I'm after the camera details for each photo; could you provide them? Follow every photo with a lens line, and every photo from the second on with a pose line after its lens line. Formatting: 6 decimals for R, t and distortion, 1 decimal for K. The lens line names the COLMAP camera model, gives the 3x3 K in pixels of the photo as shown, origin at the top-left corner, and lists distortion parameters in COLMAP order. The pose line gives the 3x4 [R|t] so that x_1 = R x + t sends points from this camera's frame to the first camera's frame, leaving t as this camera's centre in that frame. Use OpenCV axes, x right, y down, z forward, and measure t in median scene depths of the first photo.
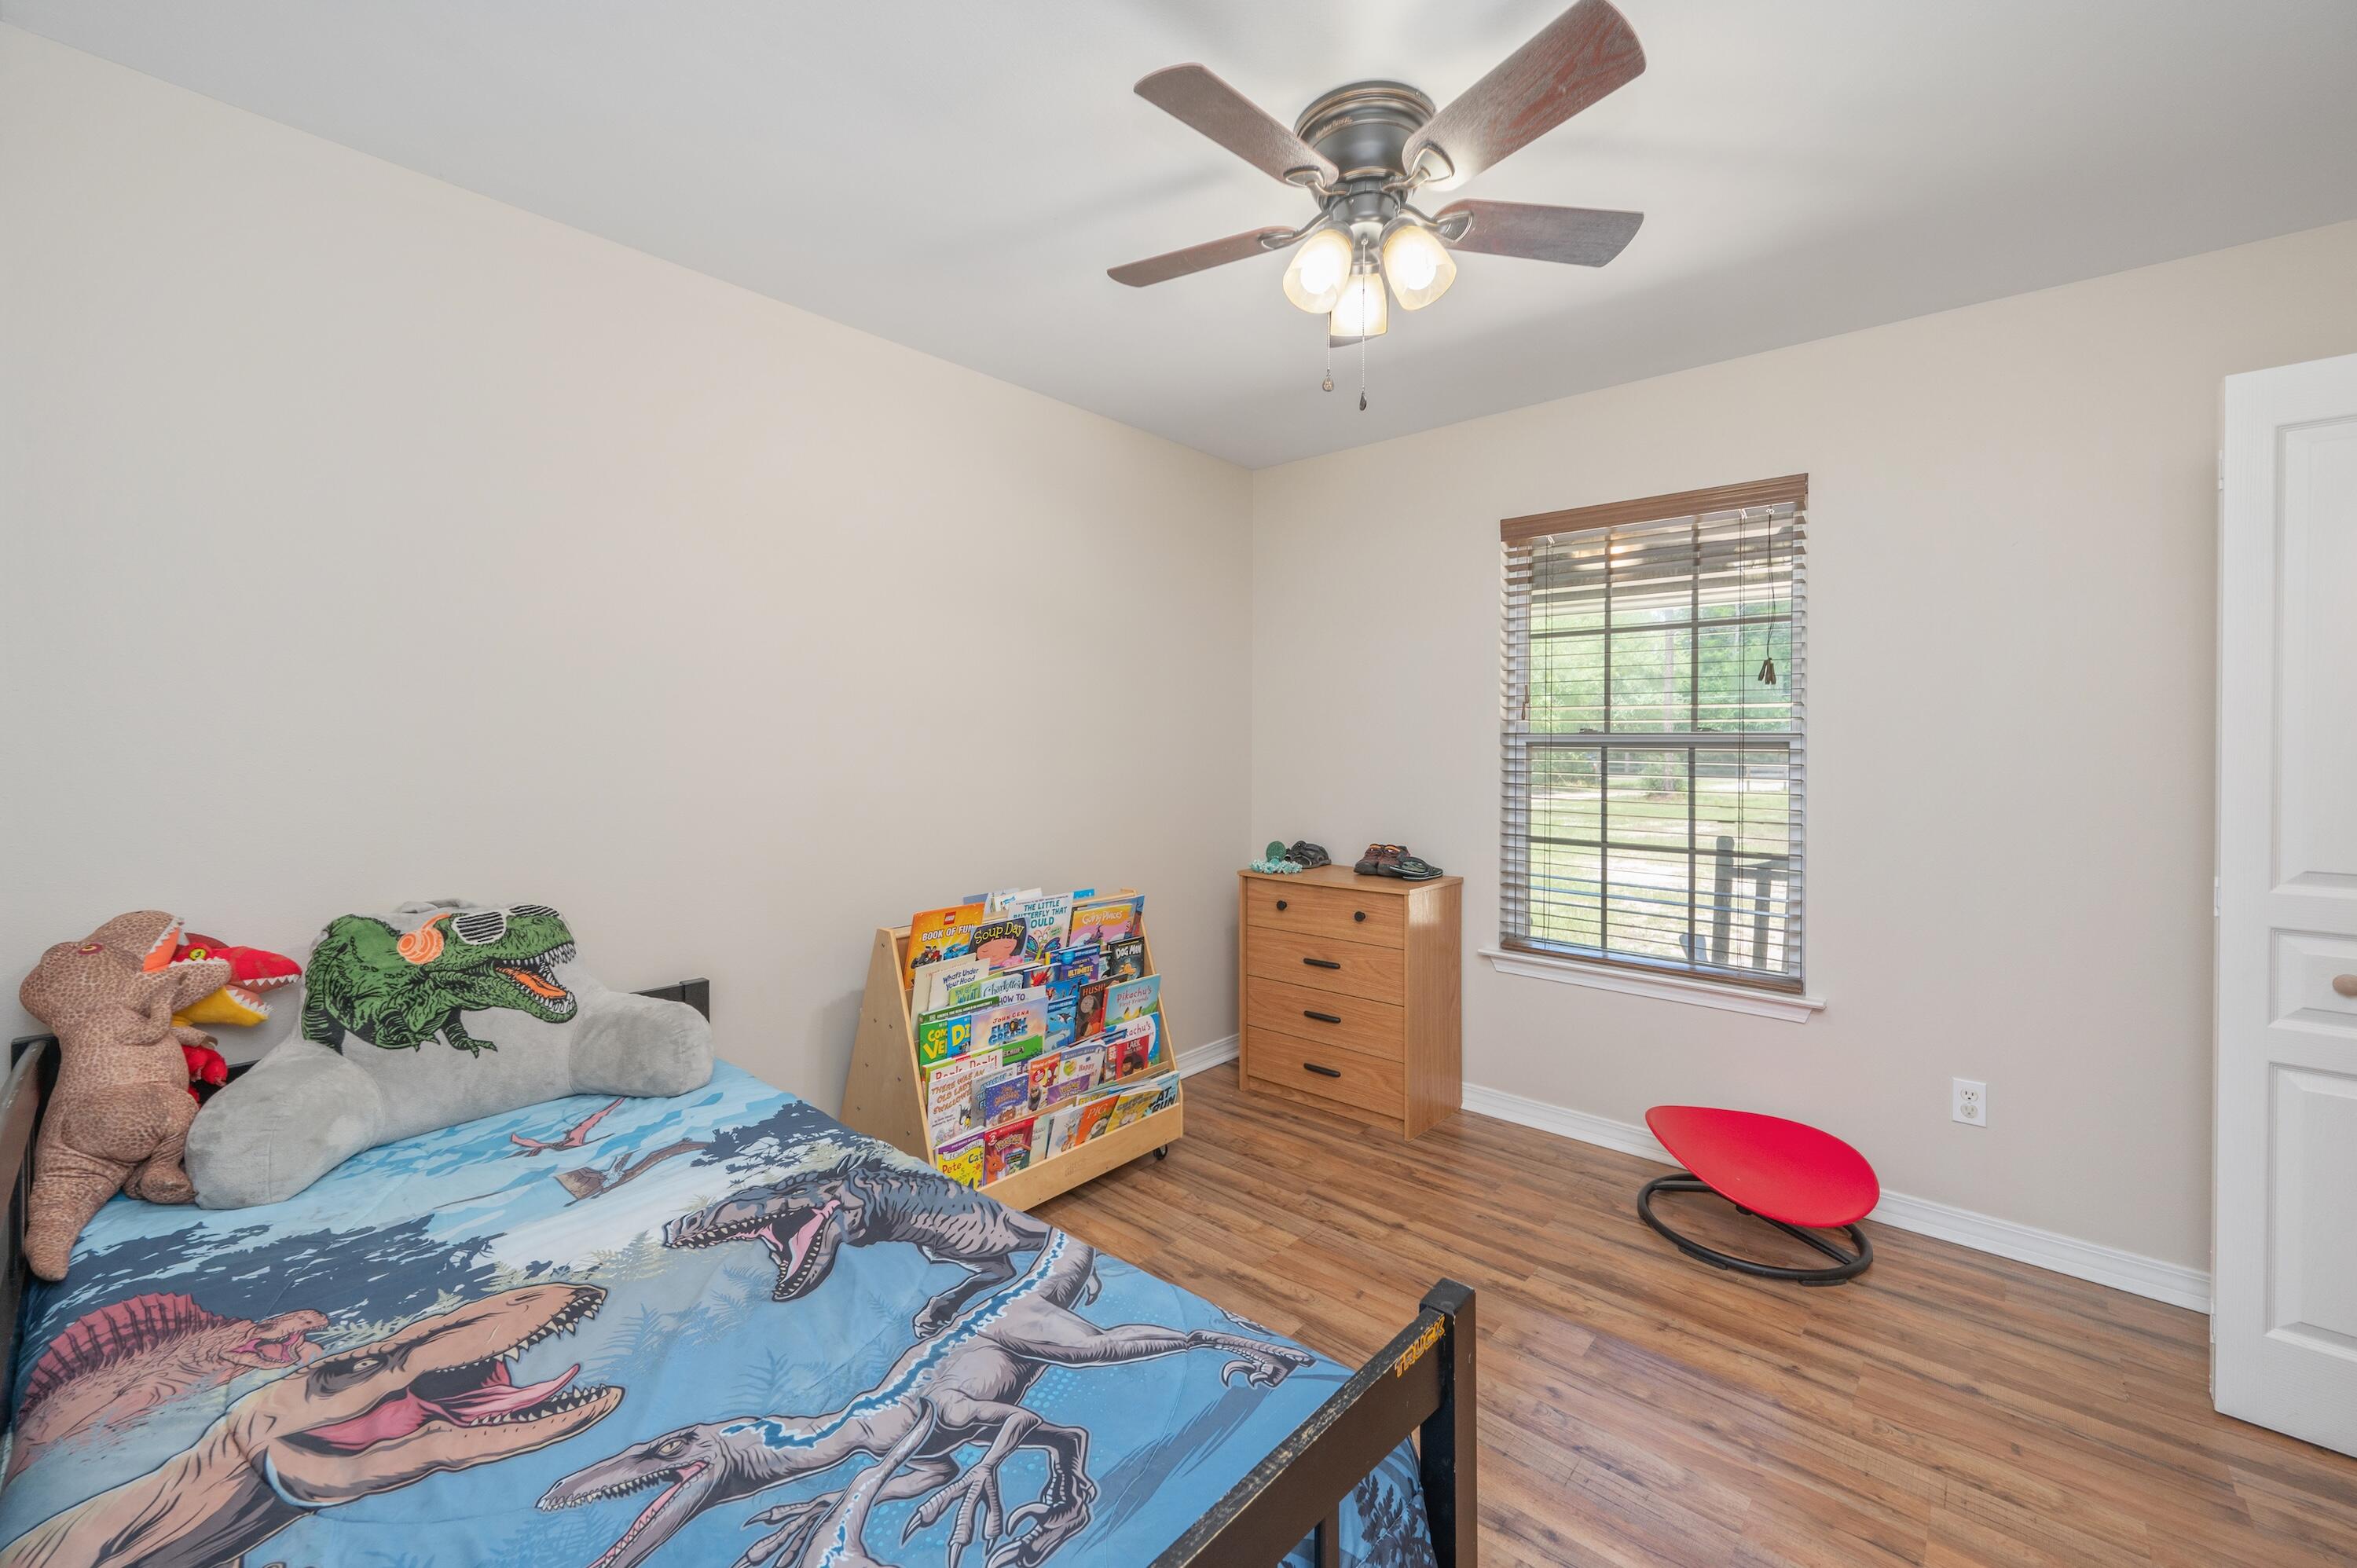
lens RADIAL K [[938.5, 0, 1181.0], [0, 938.5, 766.2], [0, 0, 1]] dist [-0.000711, 0.000395]
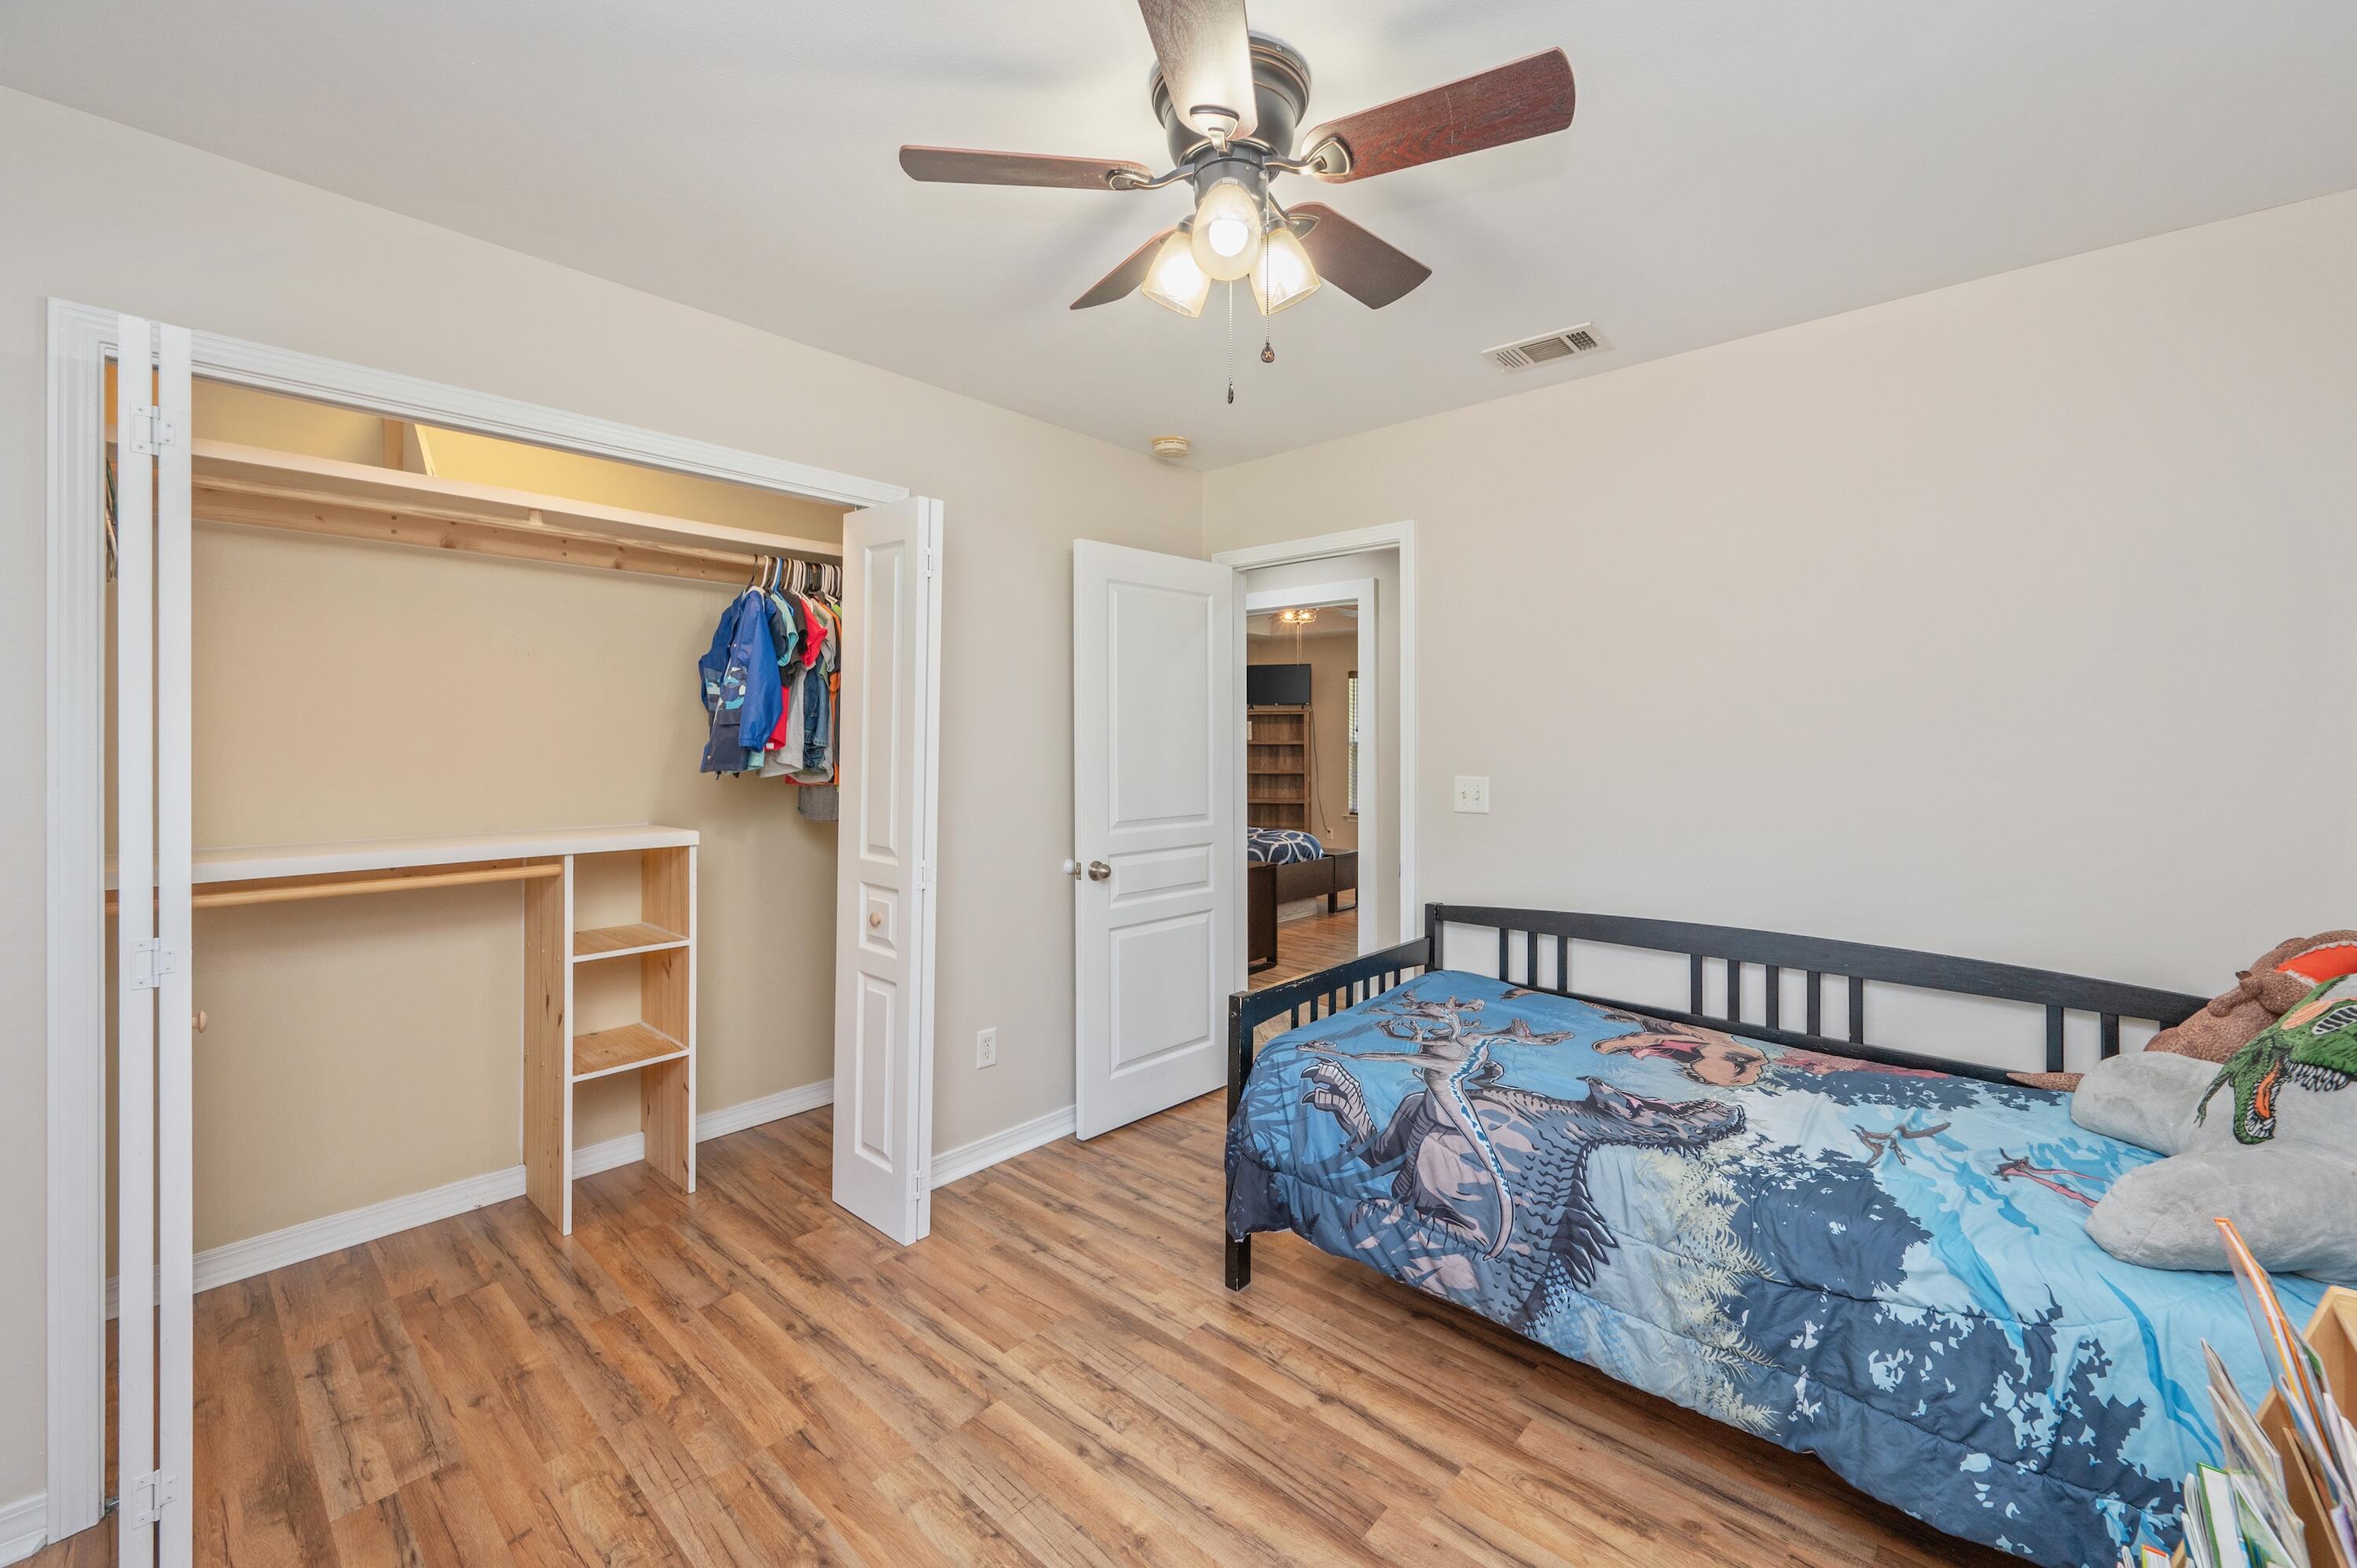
lens RADIAL K [[938.5, 0, 1183.7], [0, 938.5, 761.1], [0, 0, 1]] dist [-0.000711, 0.000395]
pose [[-0.999868, -0.002086, 0.016126, 0.329351], [-0.001438, 0.999195, 0.040100, -0.112990], [-0.016197, 0.040071, -0.999066, 2.812467]]
